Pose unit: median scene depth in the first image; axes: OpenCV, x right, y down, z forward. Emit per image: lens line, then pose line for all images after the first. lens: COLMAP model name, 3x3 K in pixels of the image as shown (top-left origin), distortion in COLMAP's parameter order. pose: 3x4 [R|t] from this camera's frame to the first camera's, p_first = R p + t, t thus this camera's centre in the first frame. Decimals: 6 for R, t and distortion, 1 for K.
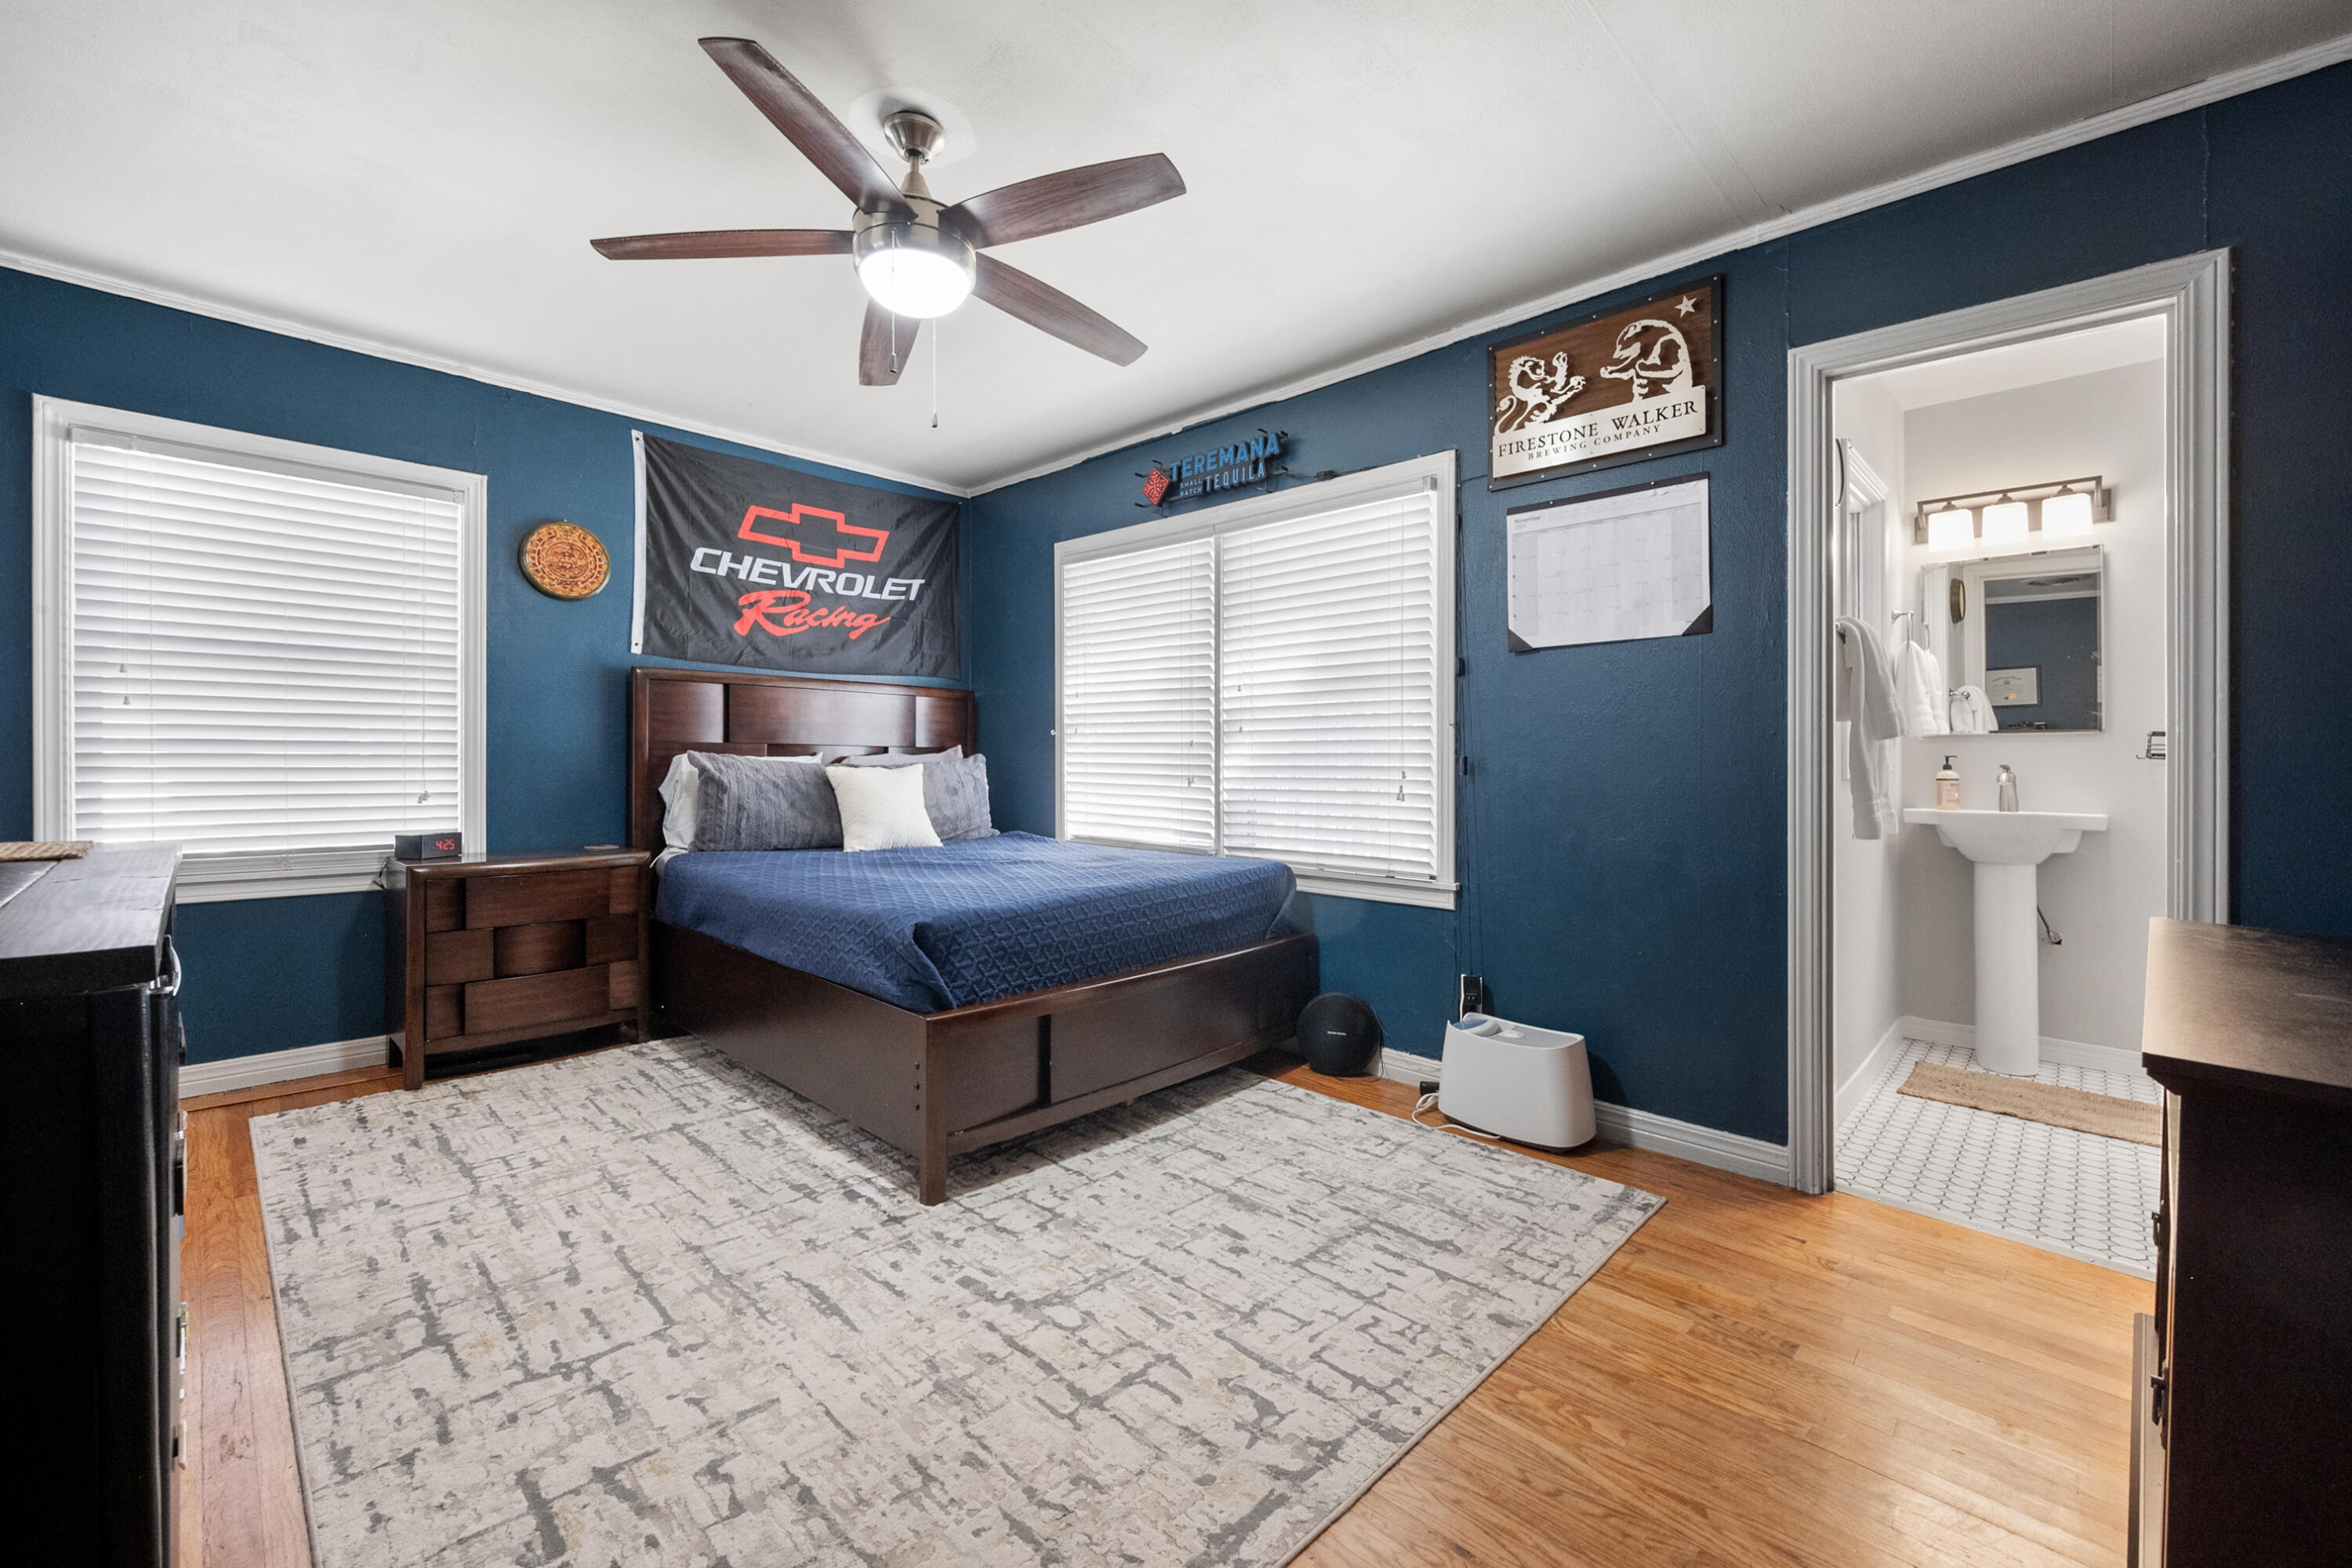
lens RADIAL K [[927.3, 0, 1183.0], [0, 927.3, 781.9], [0, 0, 1]] dist [0.002393, 0.000883]
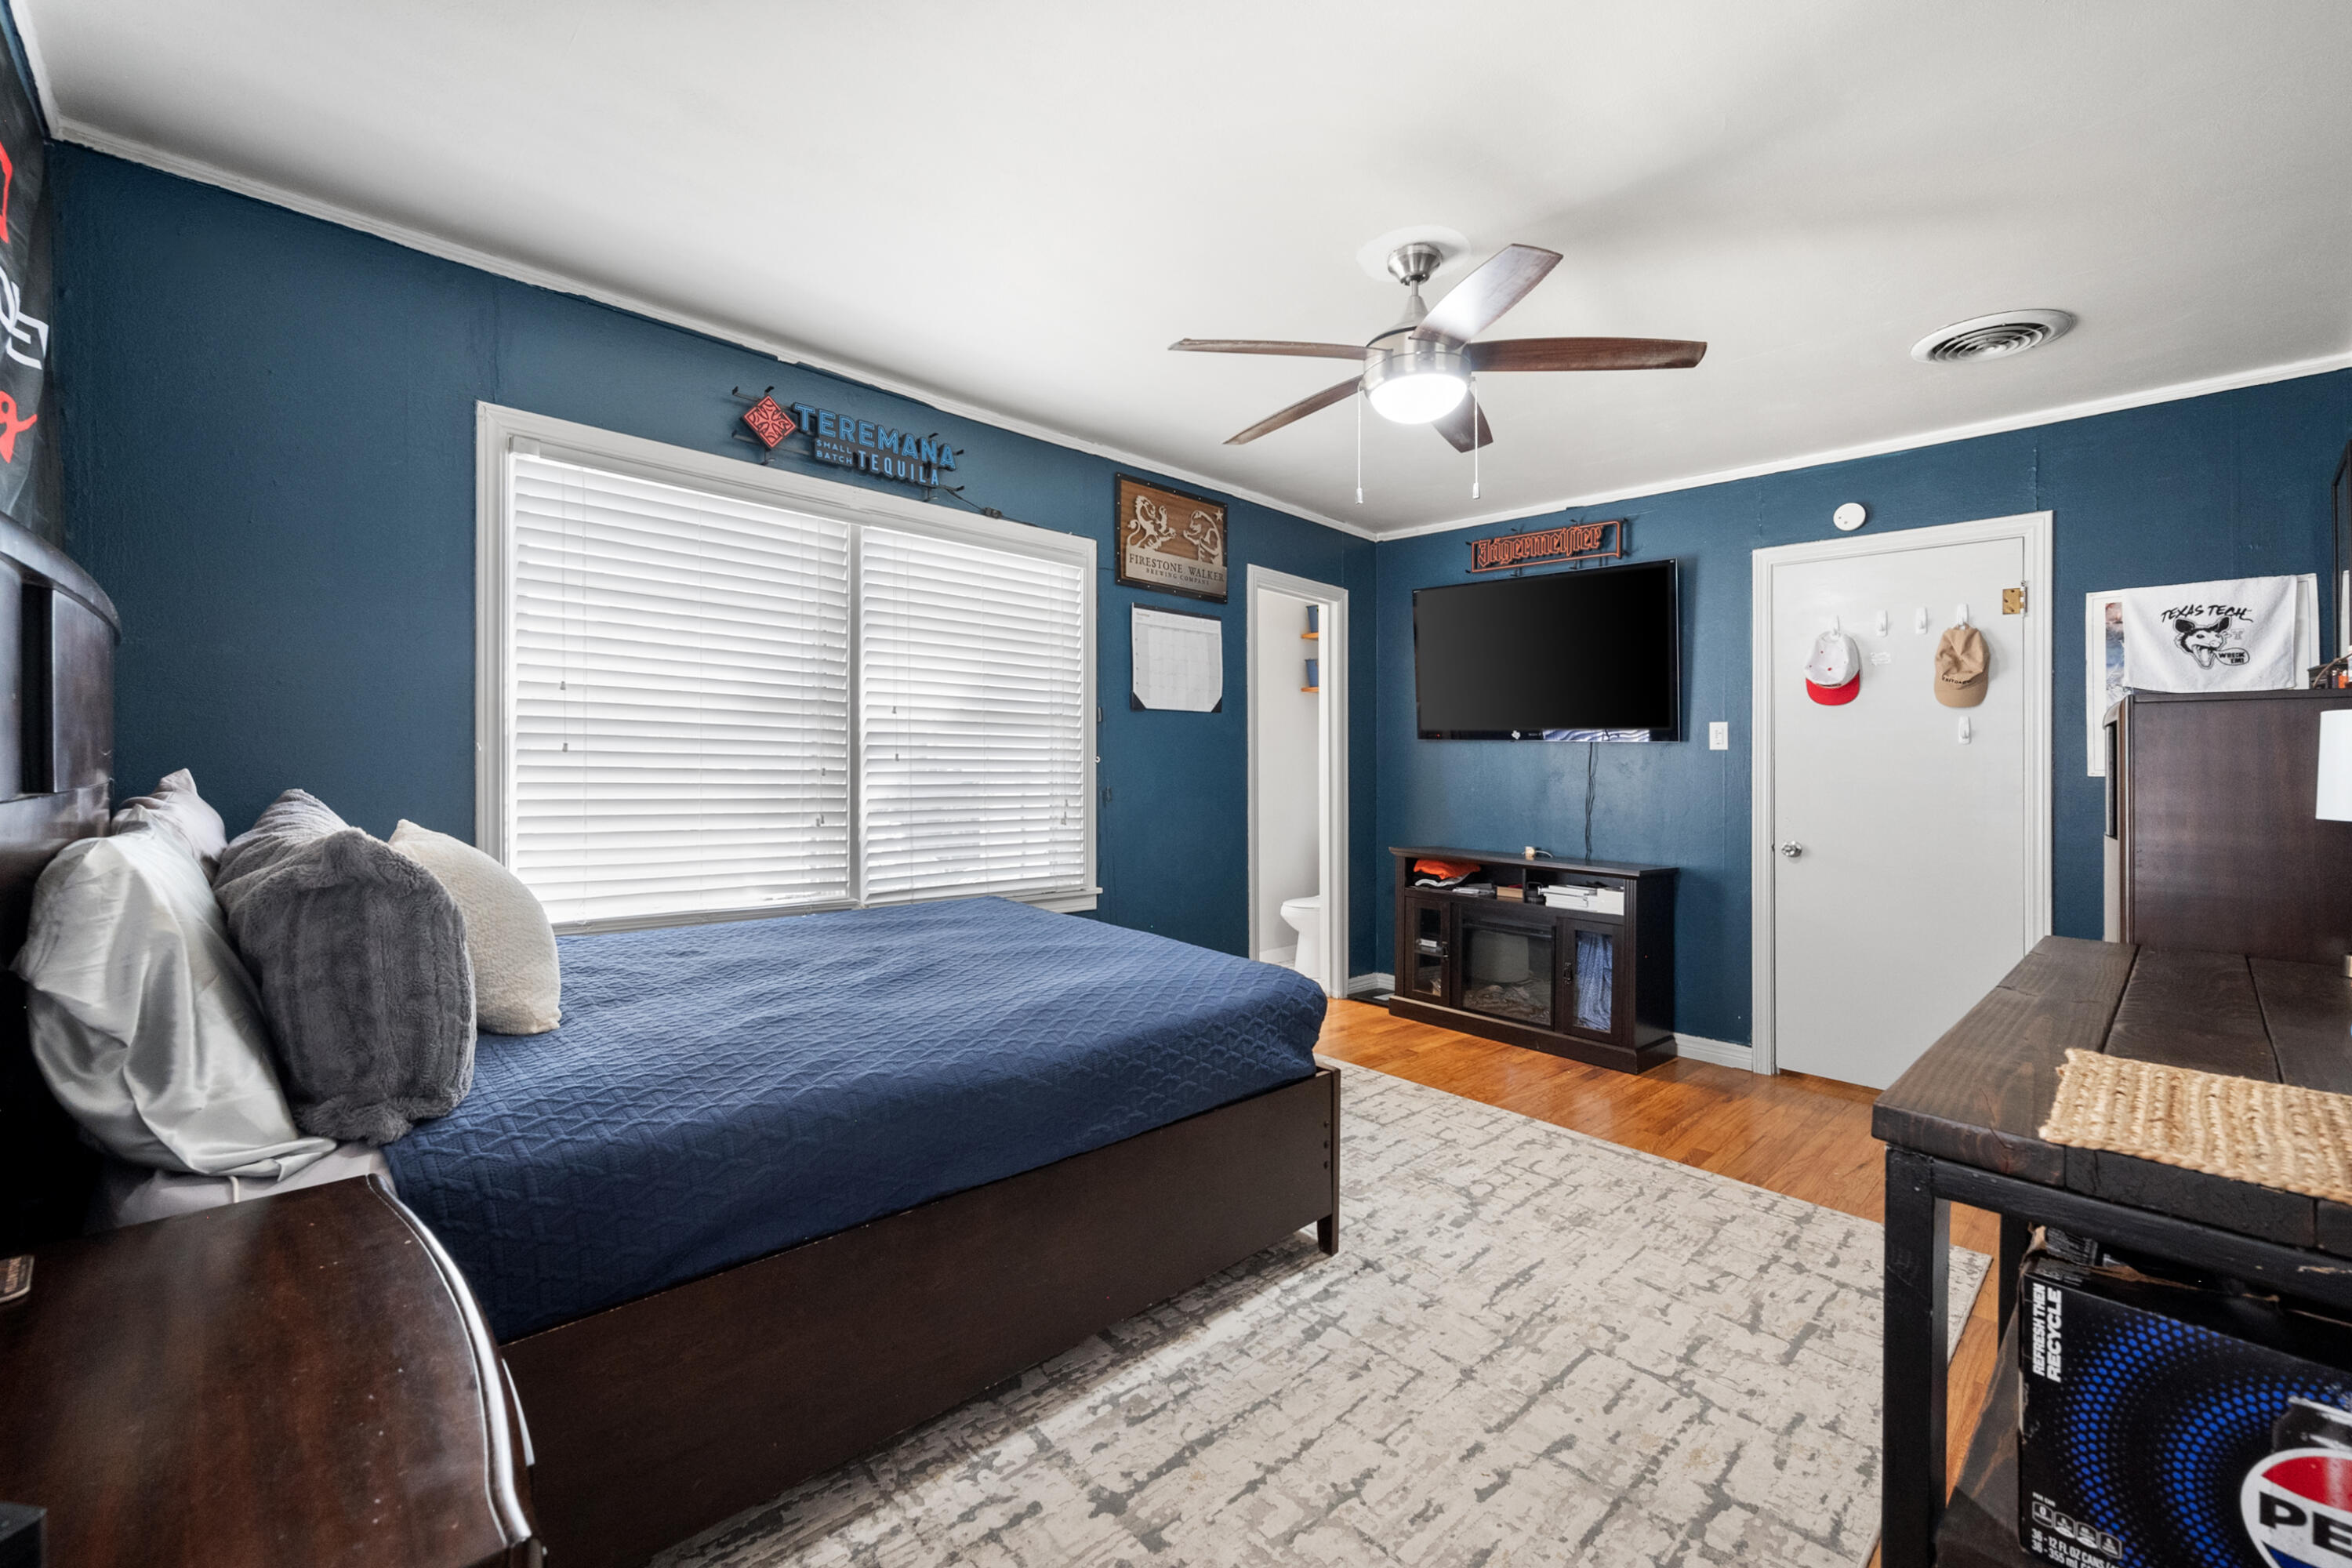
lens RADIAL K [[935.0, 0, 1182.2], [0, 935.0, 762.1], [0, 0, 1]] dist [-0.002694, -0.000558]
pose [[0.069363, -0.001313, 0.997591, -1.241393], [0.007212, 0.999974, 0.000814, -0.078061], [-0.997565, 0.007138, 0.069371, 1.039201]]
